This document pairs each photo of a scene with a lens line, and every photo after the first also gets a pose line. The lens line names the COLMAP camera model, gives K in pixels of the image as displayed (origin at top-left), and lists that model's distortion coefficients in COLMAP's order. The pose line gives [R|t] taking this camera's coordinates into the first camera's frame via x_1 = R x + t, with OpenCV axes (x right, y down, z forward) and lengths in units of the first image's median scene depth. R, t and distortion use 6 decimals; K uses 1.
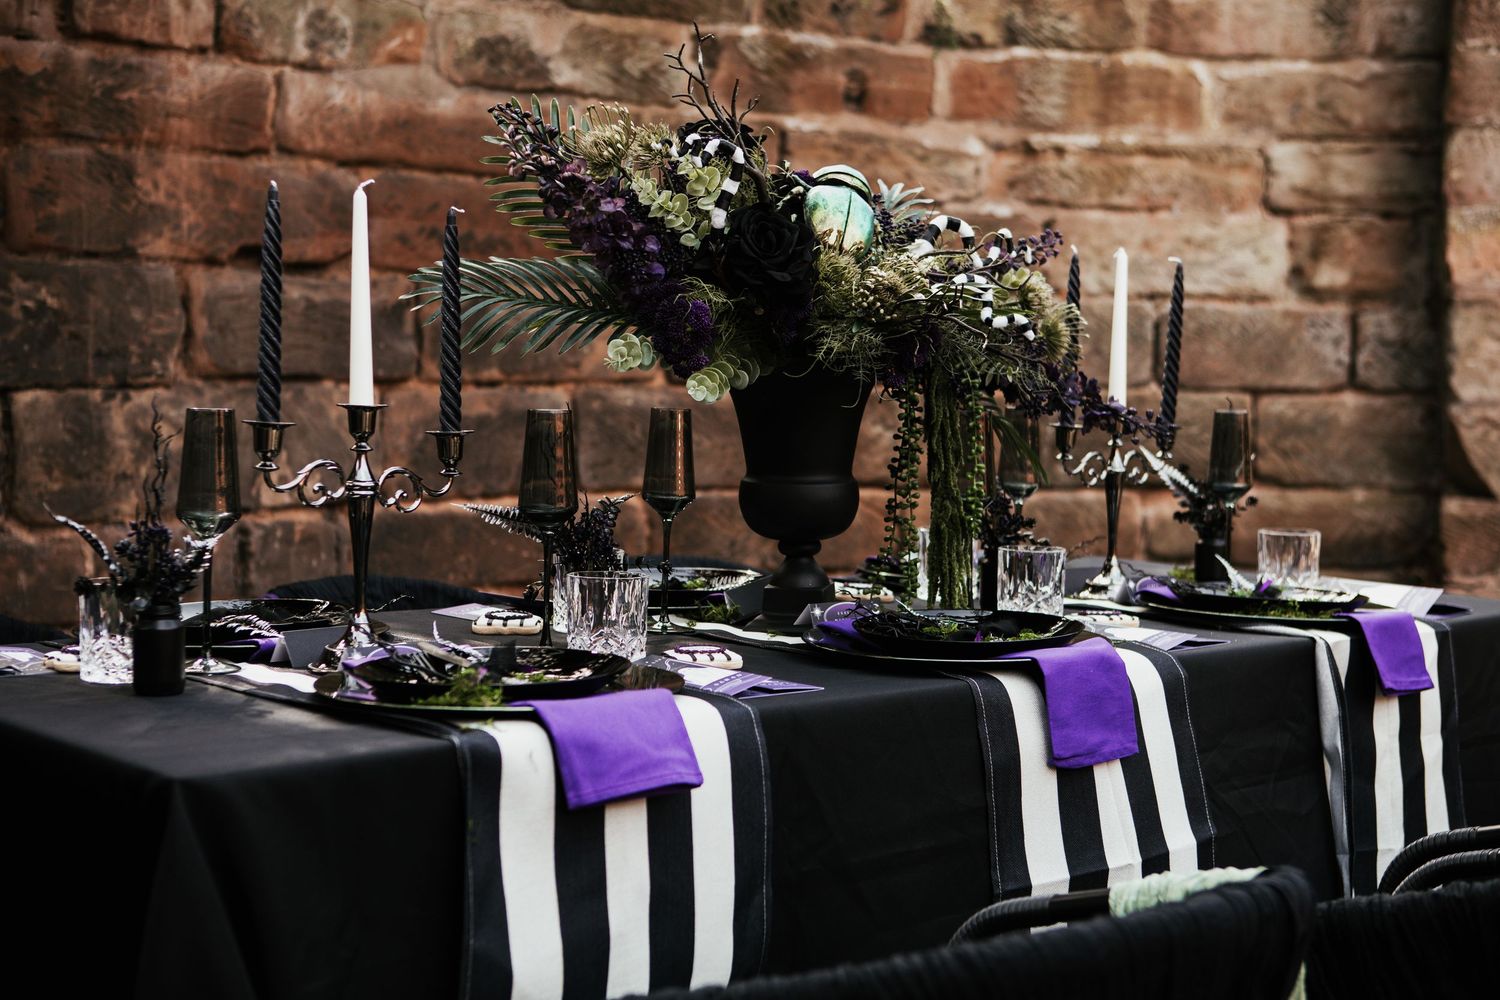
lens RADIAL K [[2122.1, 0, 750.0], [0, 2122.1, 500.0], [0, 0, 1]] dist [0.081510, 0.071600]
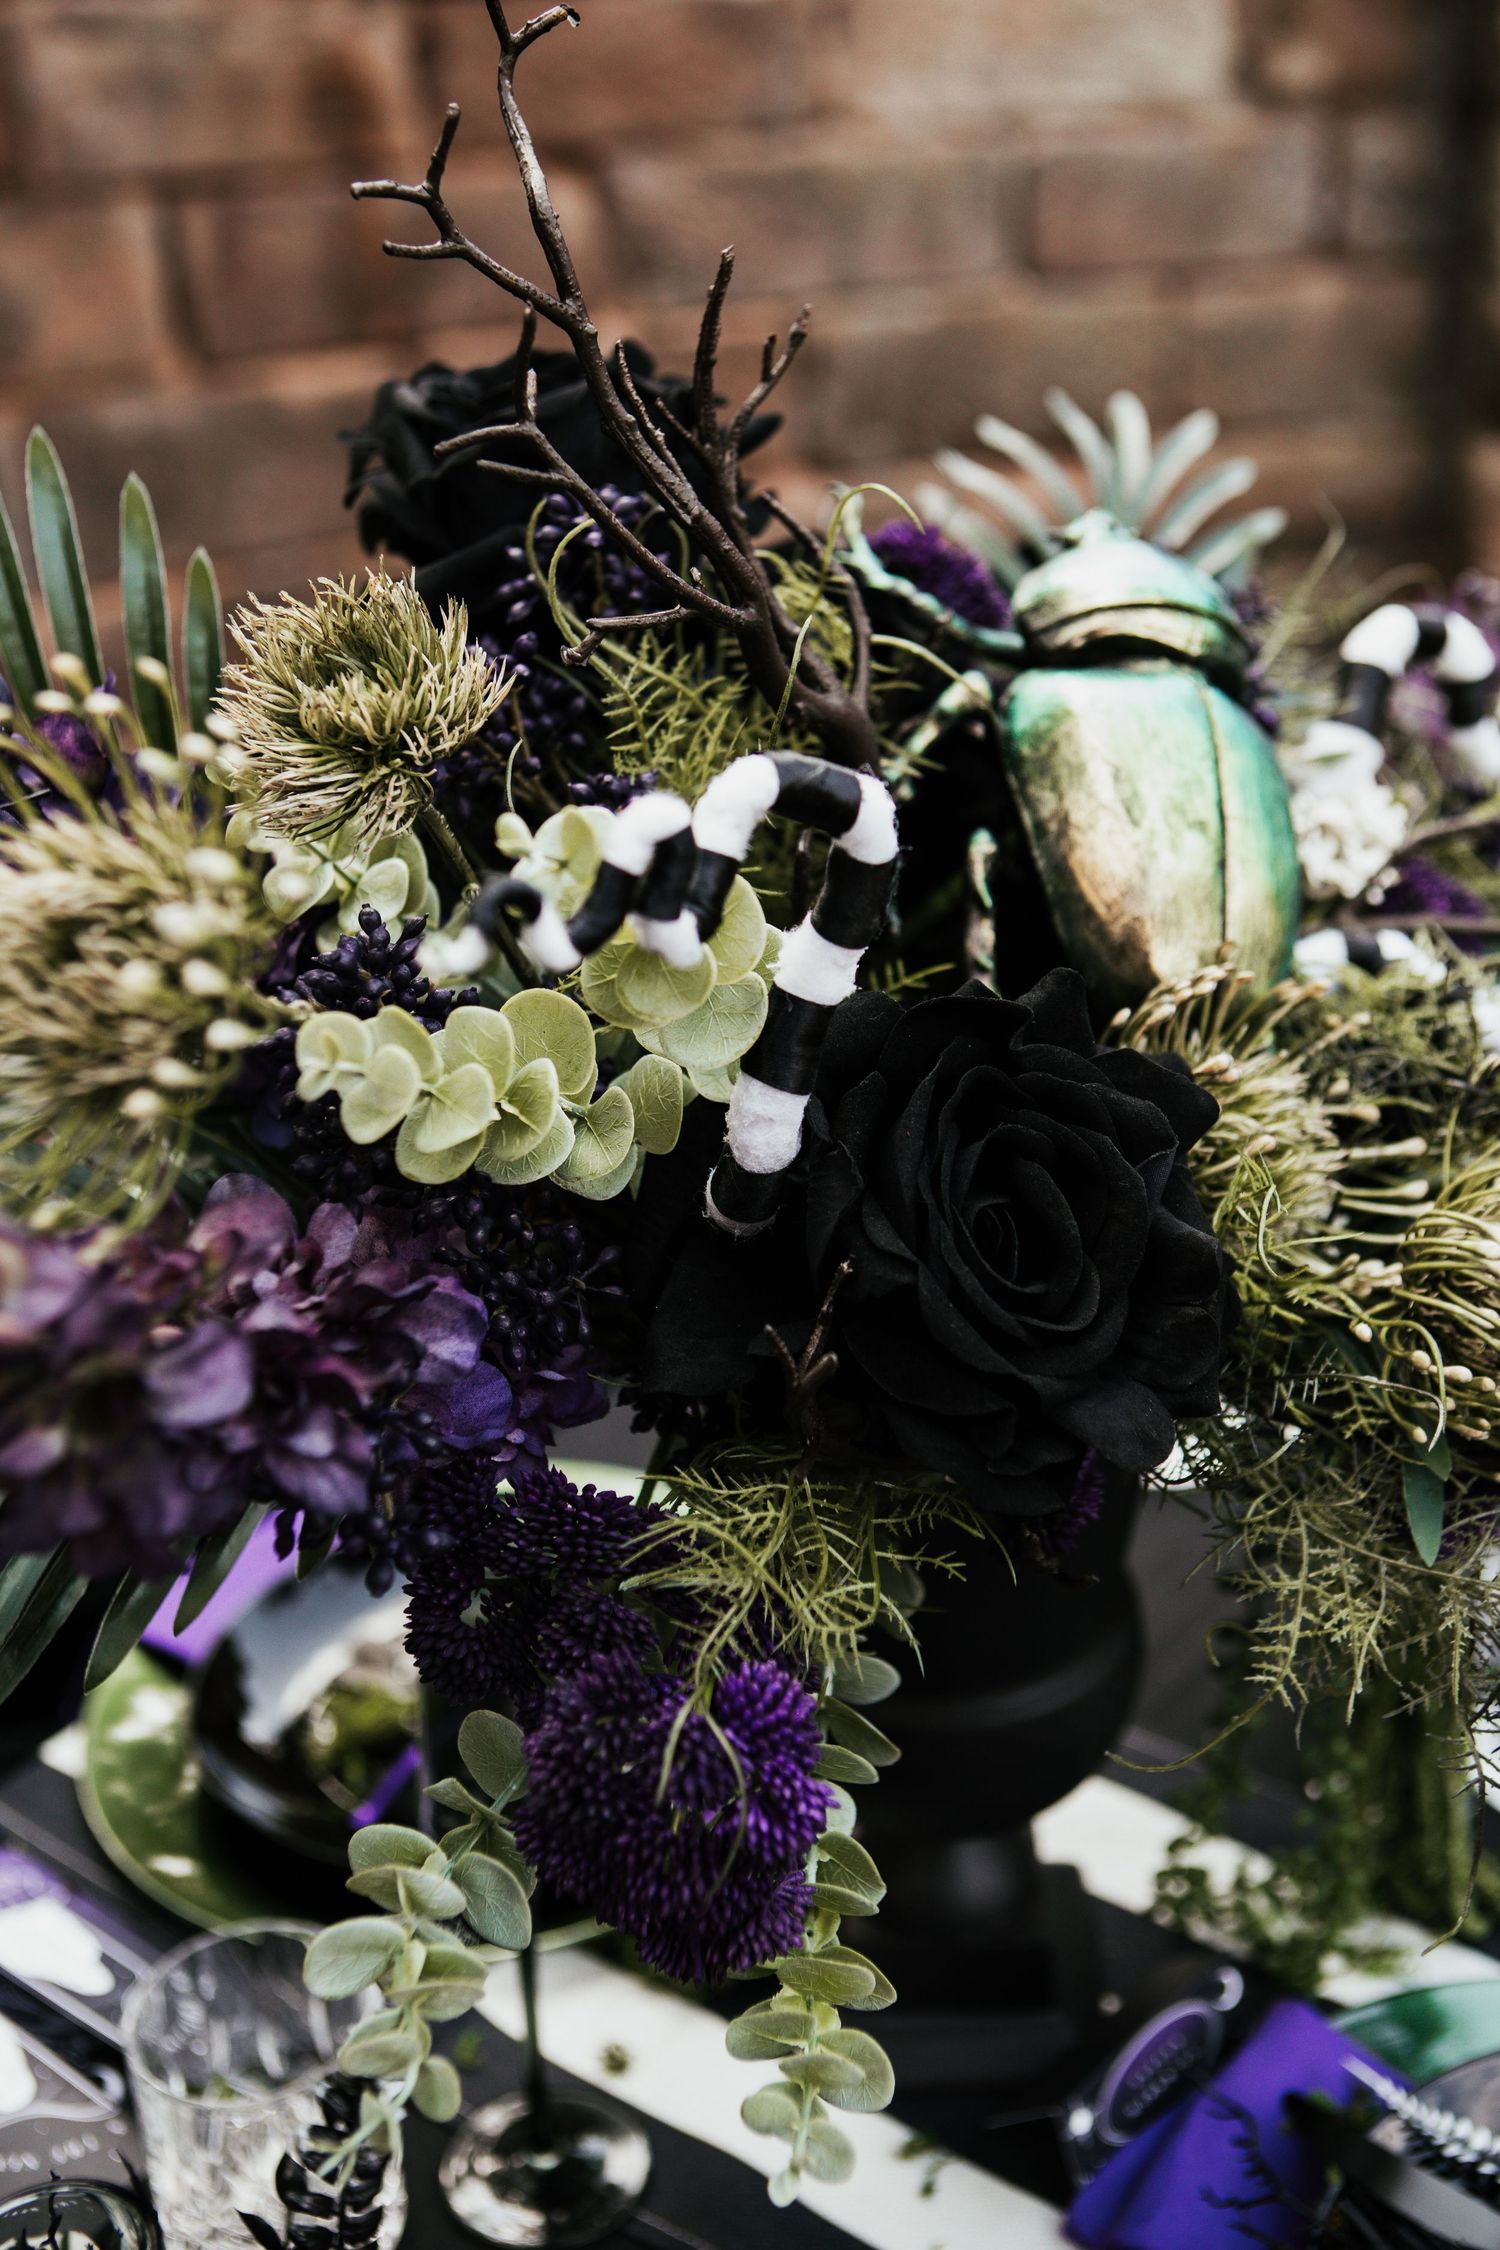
lens RADIAL K [[2413.3, 0, 750.0], [0, 2413.3, 1125.0], [0, 0, 1]] dist [-0.003413, -0.001716]
pose [[0.980943, -0.124703, 0.148999, -0.020944], [0.064261, 0.931929, 0.356902, -0.090746], [-0.183363, -0.340526, 0.922182, 0.343141]]
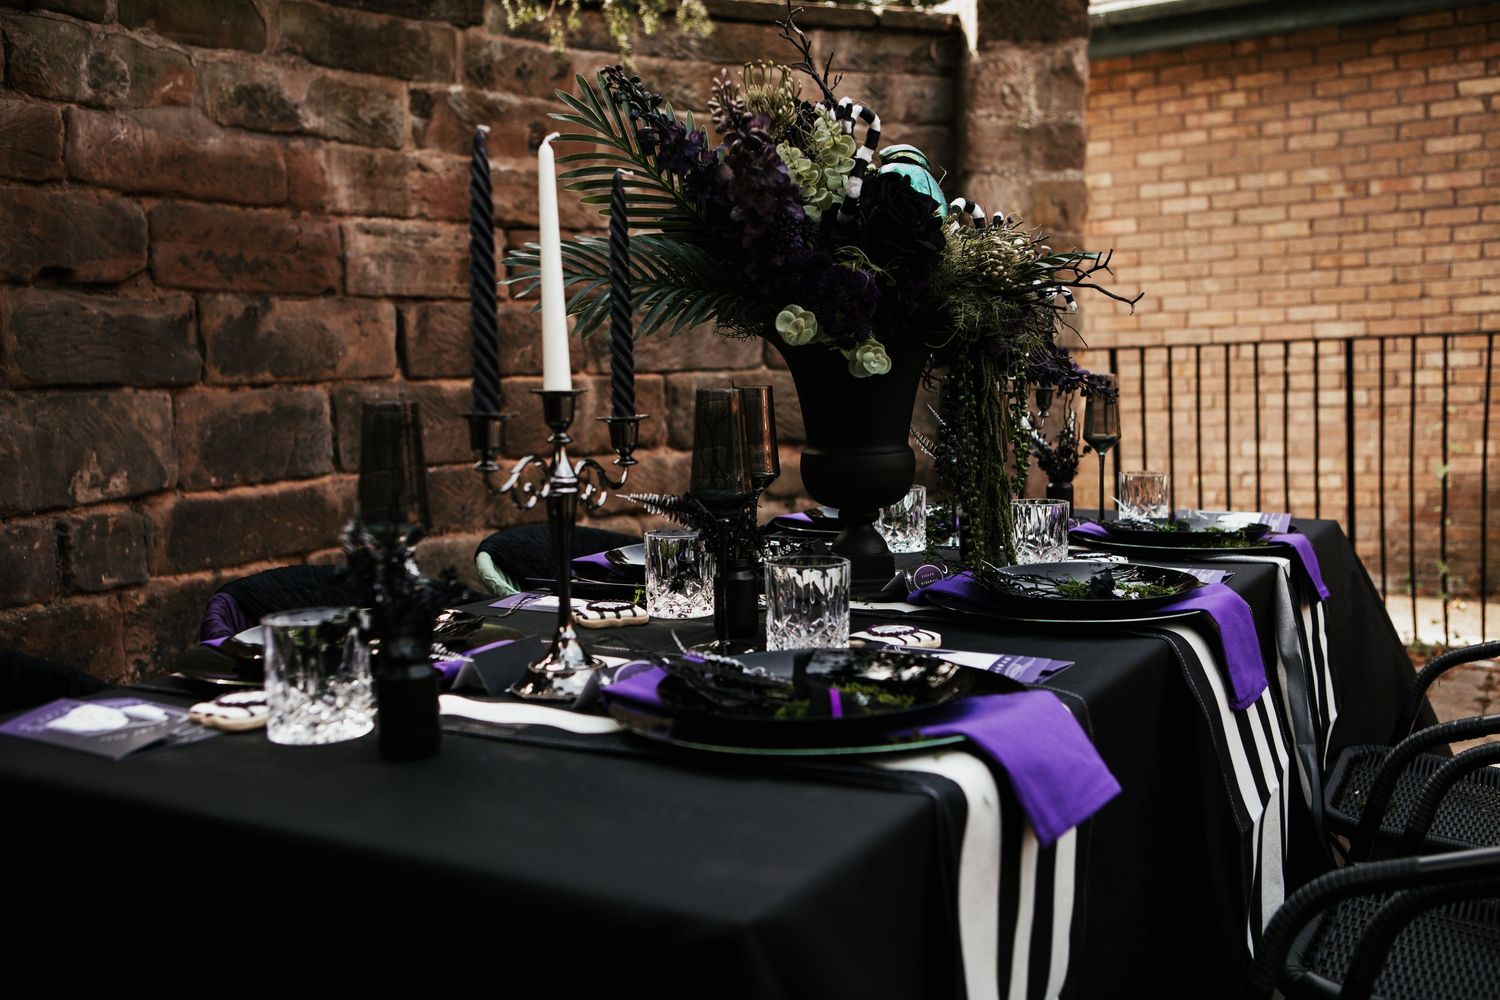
lens RADIAL K [[1462.6, 0, 750.0], [0, 1462.6, 500.0], [0, 0, 1]] dist [-0.051985, 0.148974]
pose [[0.950207, -0.064561, 0.304857, -0.118071], [0.055692, 0.997736, 0.037711, -0.007239], [-0.306601, -0.018855, 0.951651, 0.159878]]
